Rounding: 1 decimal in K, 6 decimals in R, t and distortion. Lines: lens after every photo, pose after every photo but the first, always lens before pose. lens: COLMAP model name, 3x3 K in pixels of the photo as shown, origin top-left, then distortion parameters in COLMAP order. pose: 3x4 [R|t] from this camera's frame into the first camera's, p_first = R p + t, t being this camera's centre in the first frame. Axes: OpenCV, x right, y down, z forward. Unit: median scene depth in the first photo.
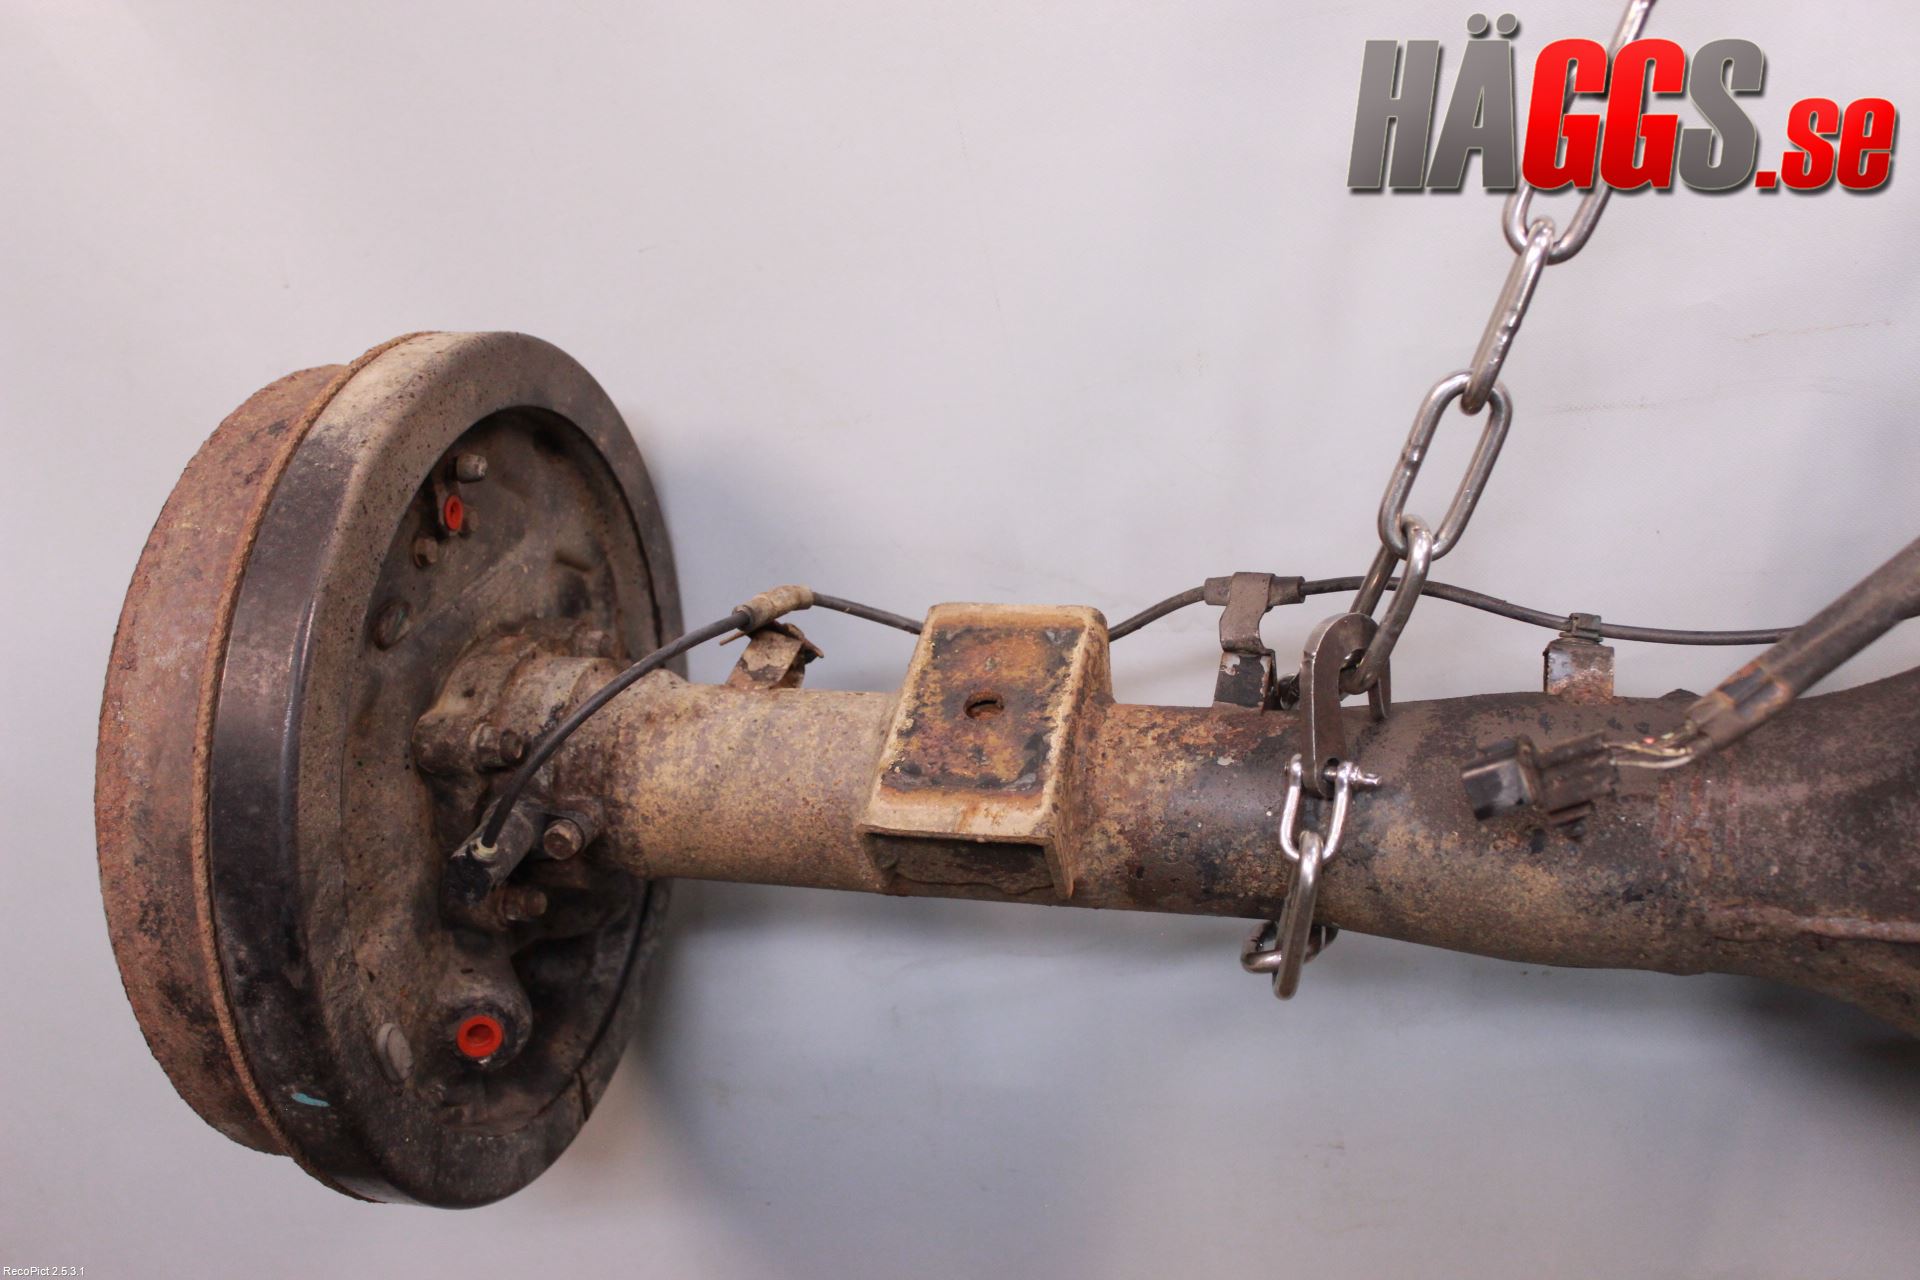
lens RADIAL K [[2104.1, 0, 960.0], [0, 2104.1, 640.0], [0, 0, 1]] dist [-0.067738, 0.024153]
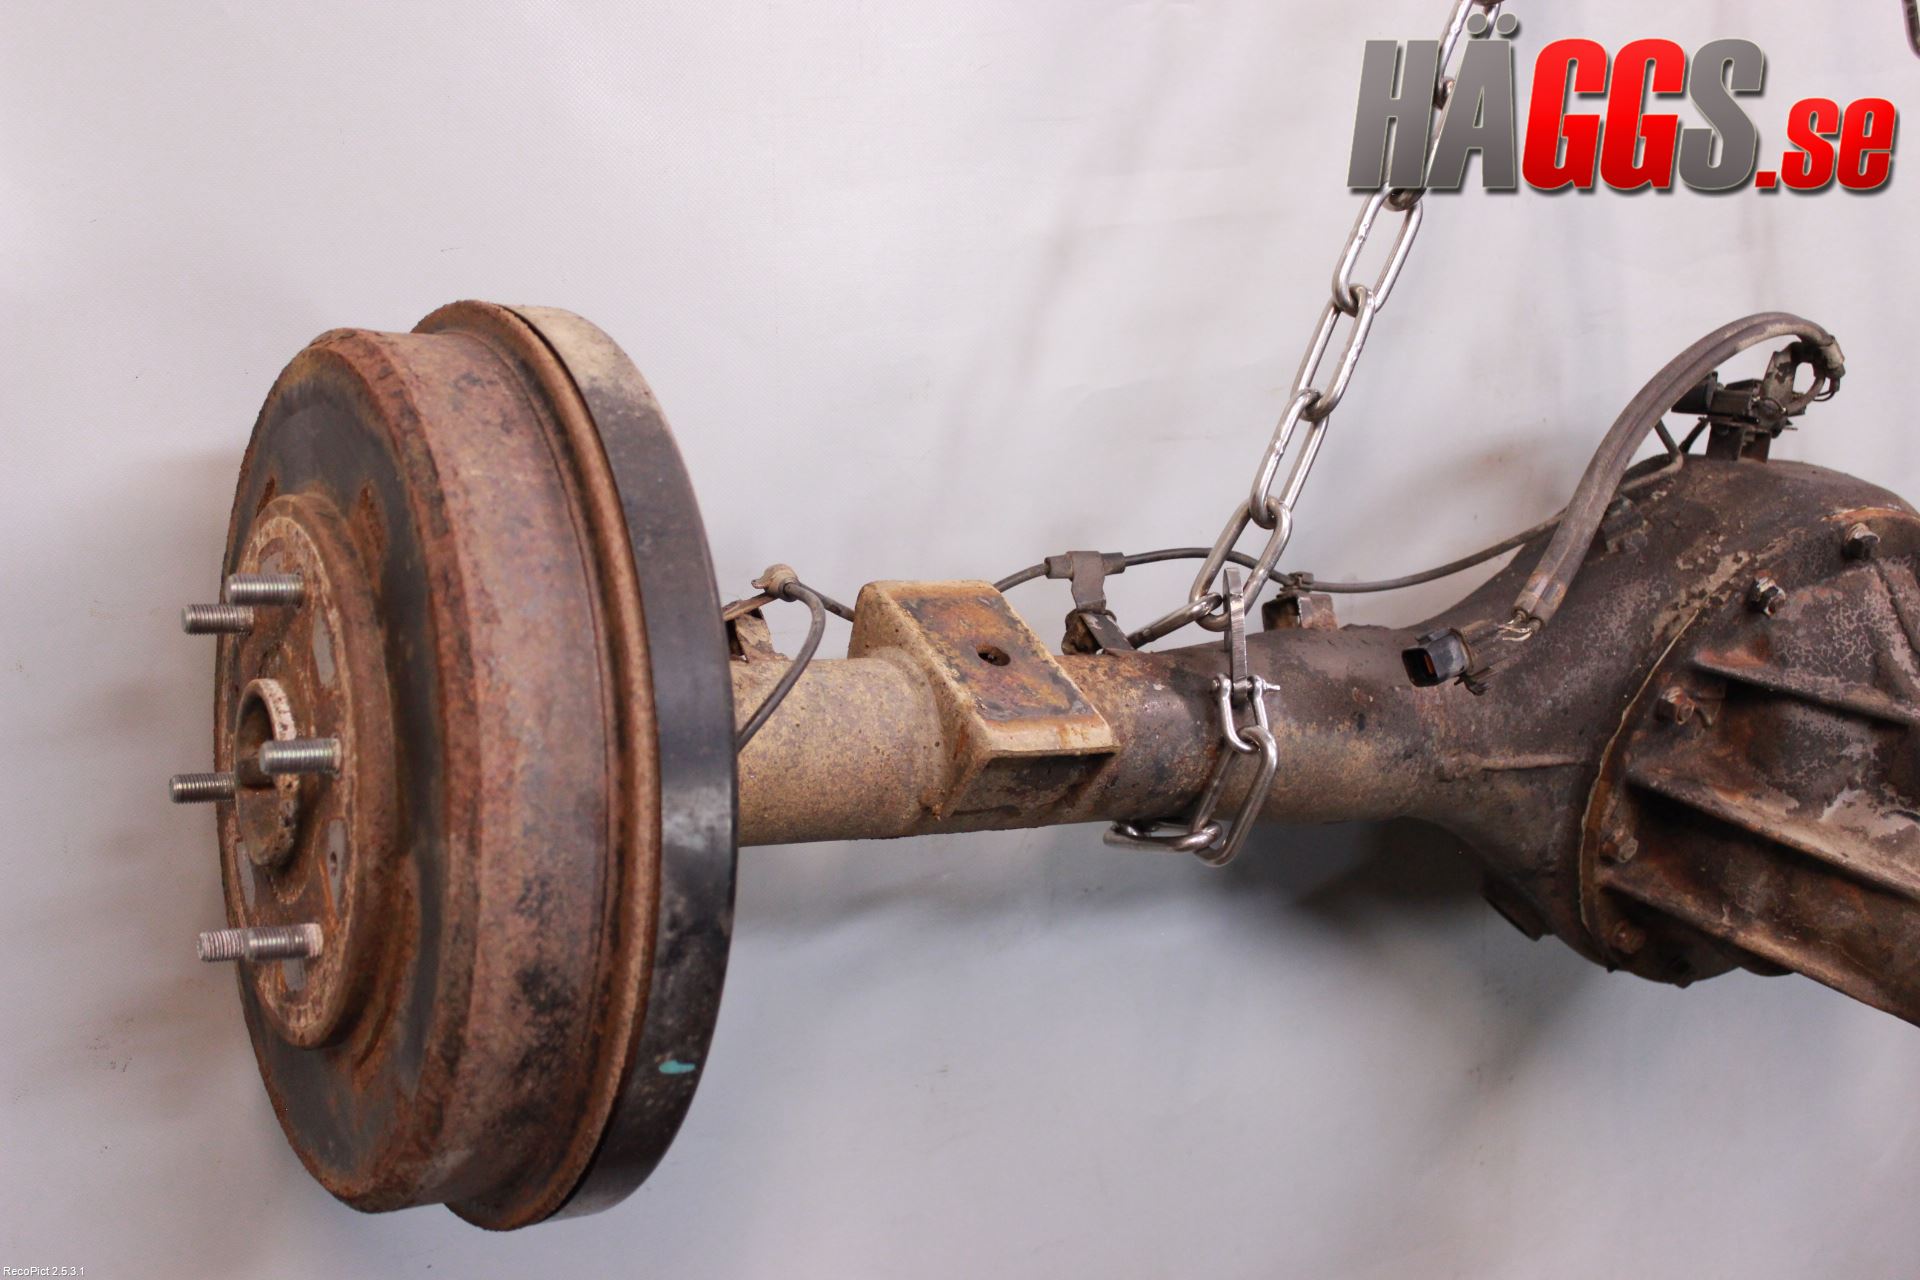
lens RADIAL K [[2104.1, 0, 960.0], [0, 2104.1, 640.0], [0, 0, 1]] dist [-0.067738, 0.024153]
pose [[0.672093, -0.023898, 0.740081, -0.927270], [0.090649, 0.994617, -0.050205, 0.085110], [-0.734897, 0.100830, 0.670641, 0.237627]]
